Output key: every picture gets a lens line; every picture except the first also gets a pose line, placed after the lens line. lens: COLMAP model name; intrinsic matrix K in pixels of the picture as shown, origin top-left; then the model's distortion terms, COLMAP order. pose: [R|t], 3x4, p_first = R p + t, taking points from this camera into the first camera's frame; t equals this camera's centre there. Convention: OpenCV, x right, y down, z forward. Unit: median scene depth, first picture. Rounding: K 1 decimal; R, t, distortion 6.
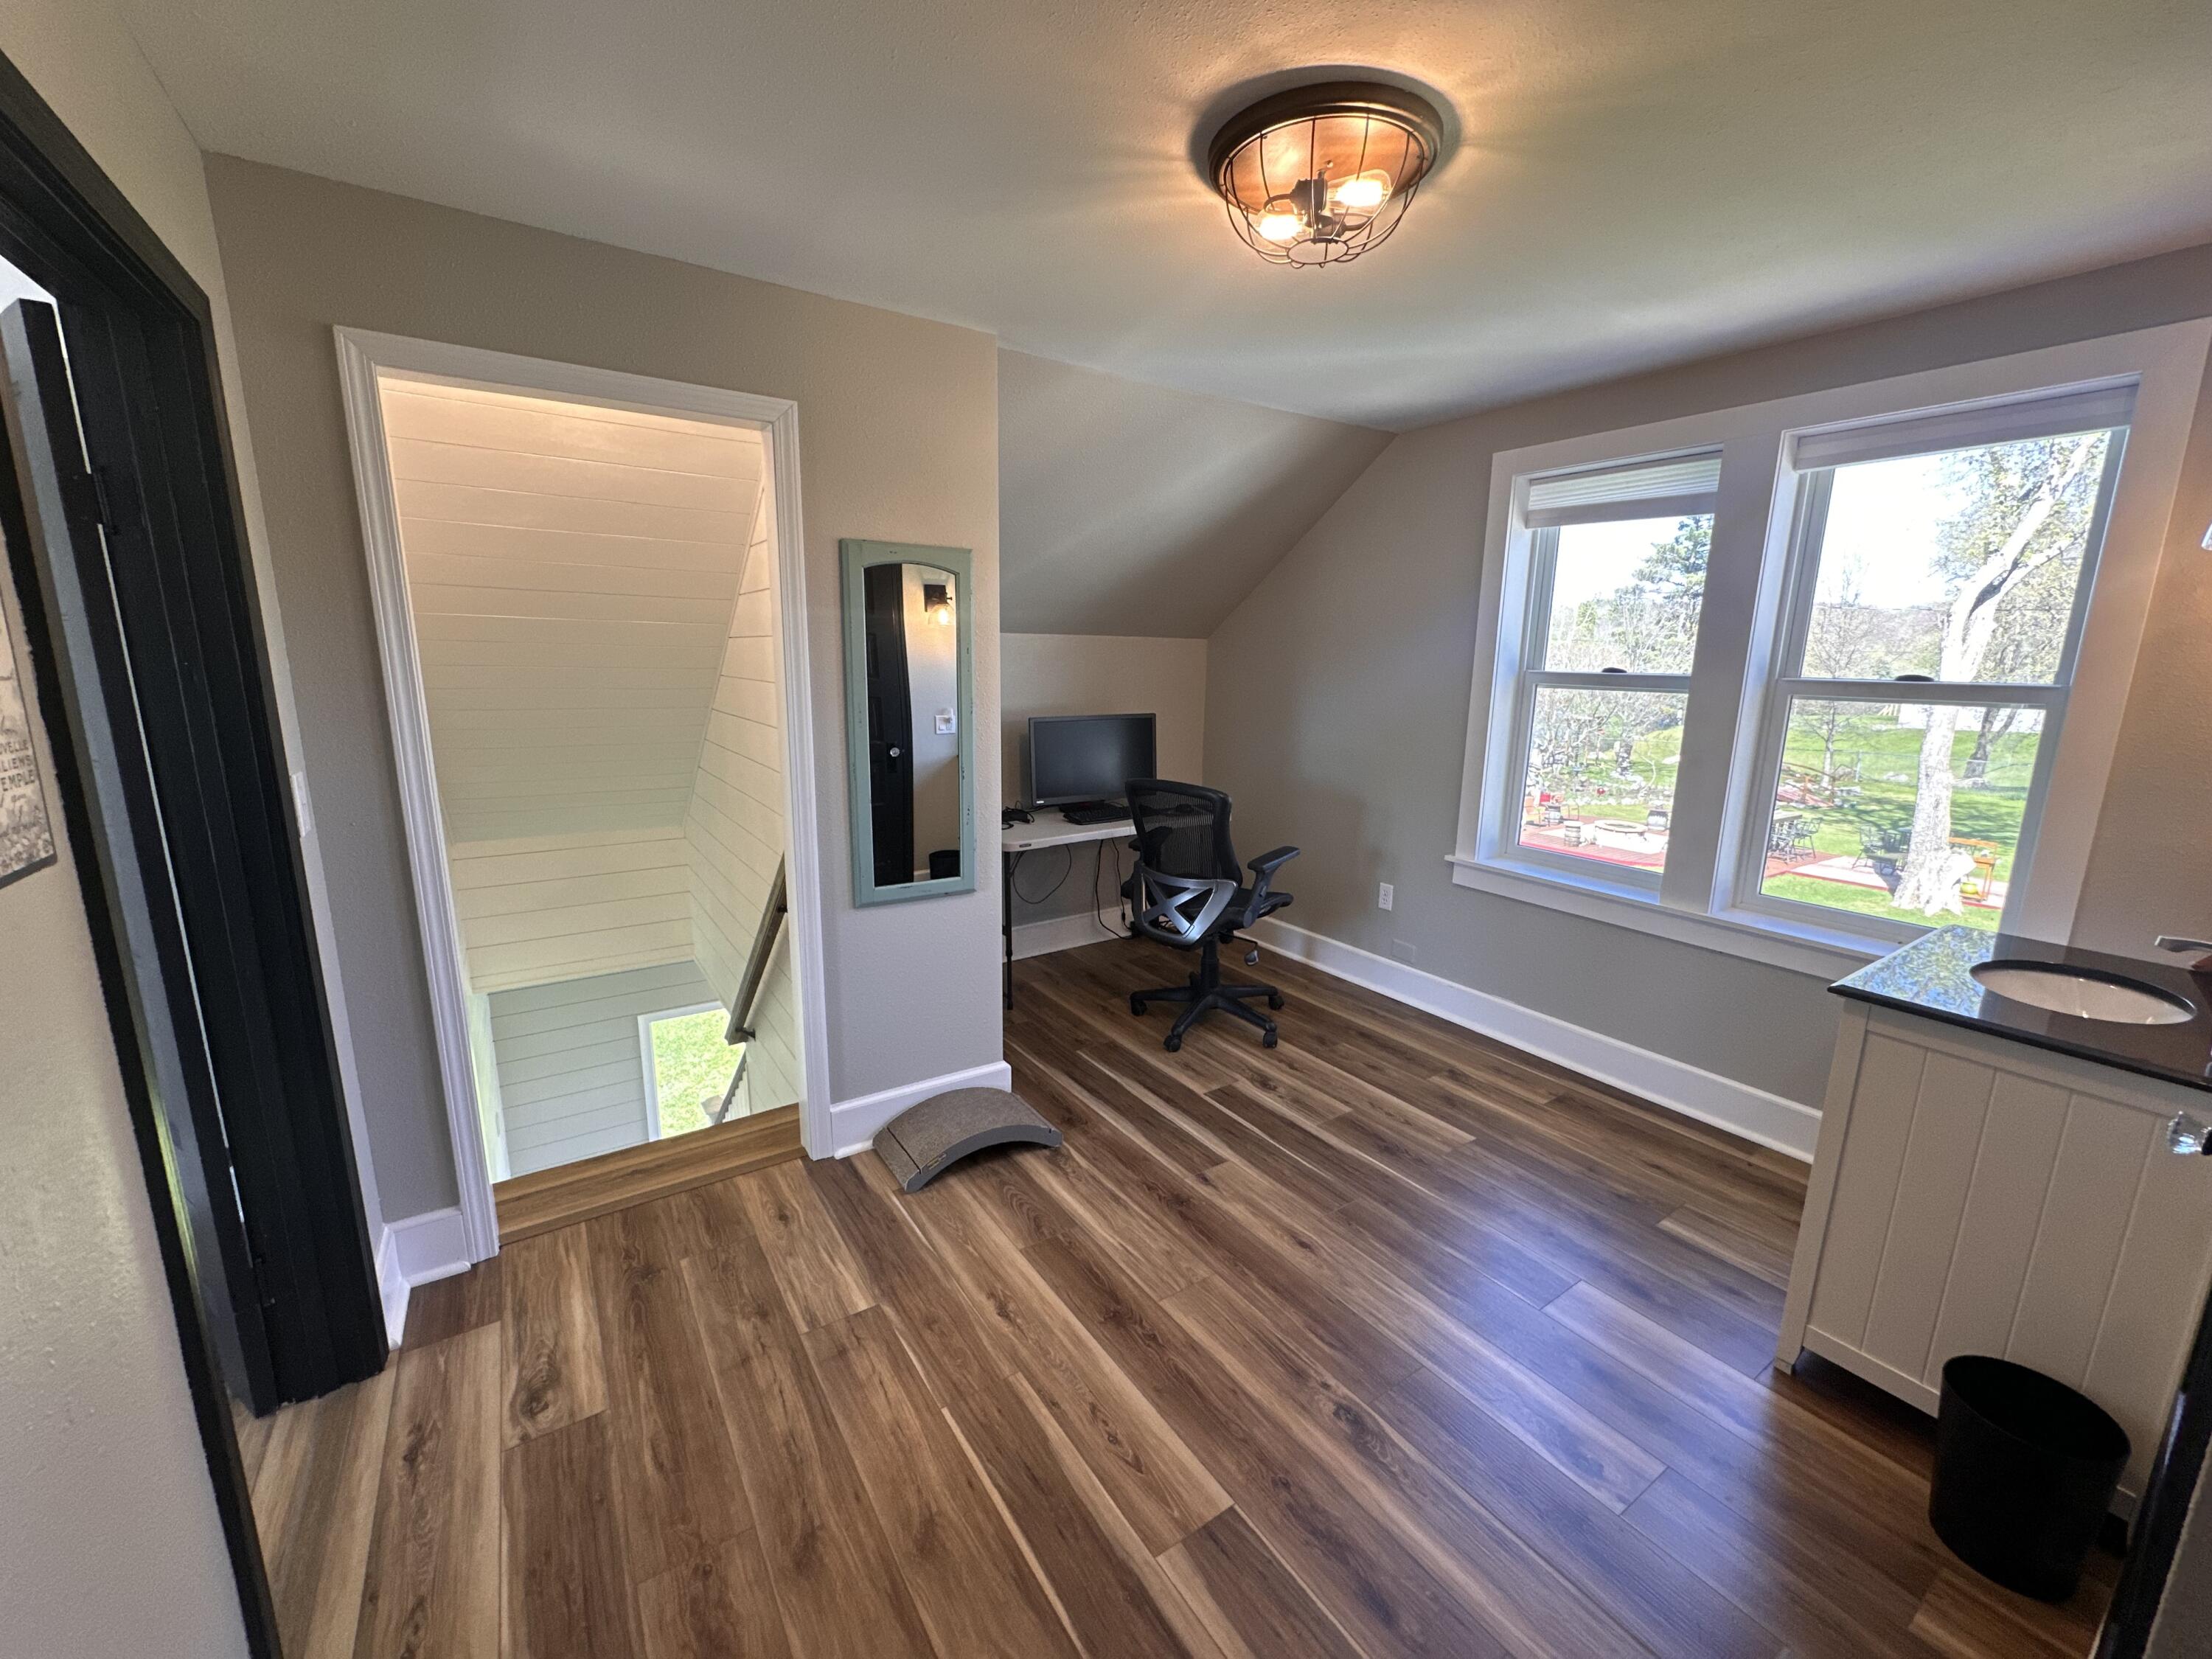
lens RADIAL K [[873.9, 0, 1106.0], [0, 873.9, 829.5], [0, 0, 1]] dist [-0.002038, -0.000252]
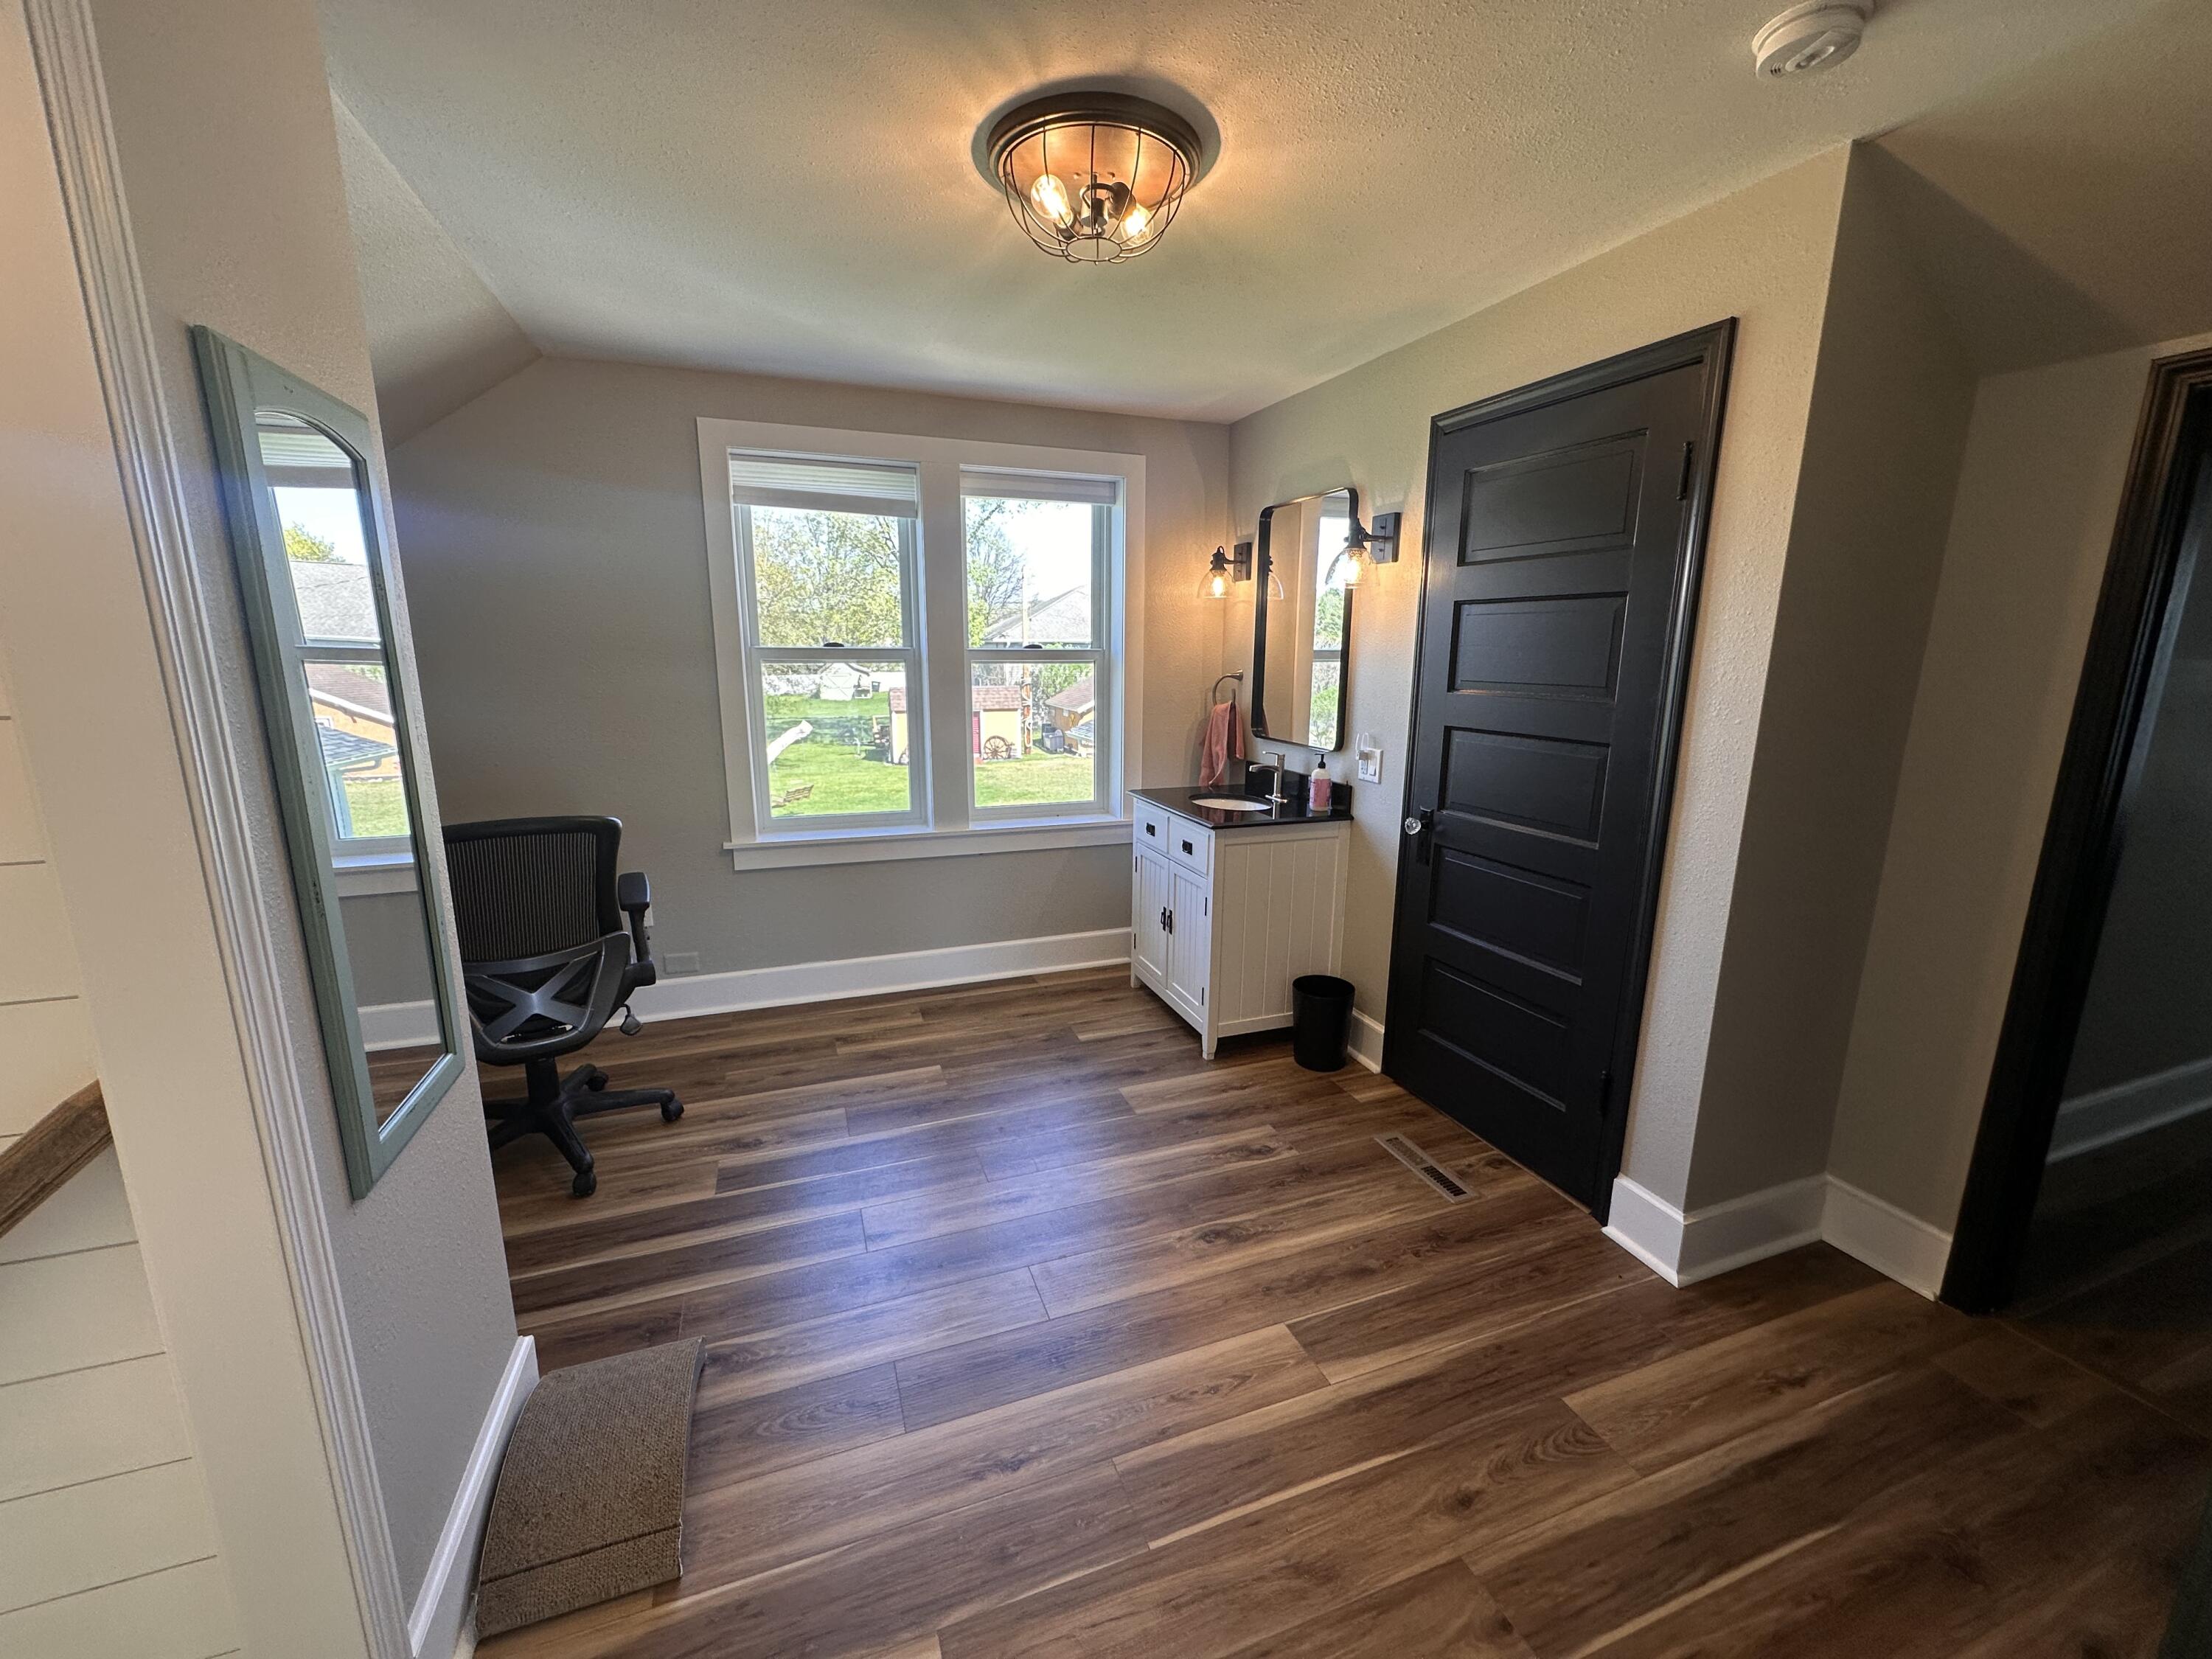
lens RADIAL K [[873.9, 0, 1106.0], [0, 873.9, 829.5], [0, 0, 1]] dist [-0.002038, -0.000252]
pose [[0.241741, -0.210678, 0.947194, -0.574247], [0.185323, 0.968201, 0.168053, -0.096581], [-0.952479, 0.134912, 0.273097, 0.496242]]
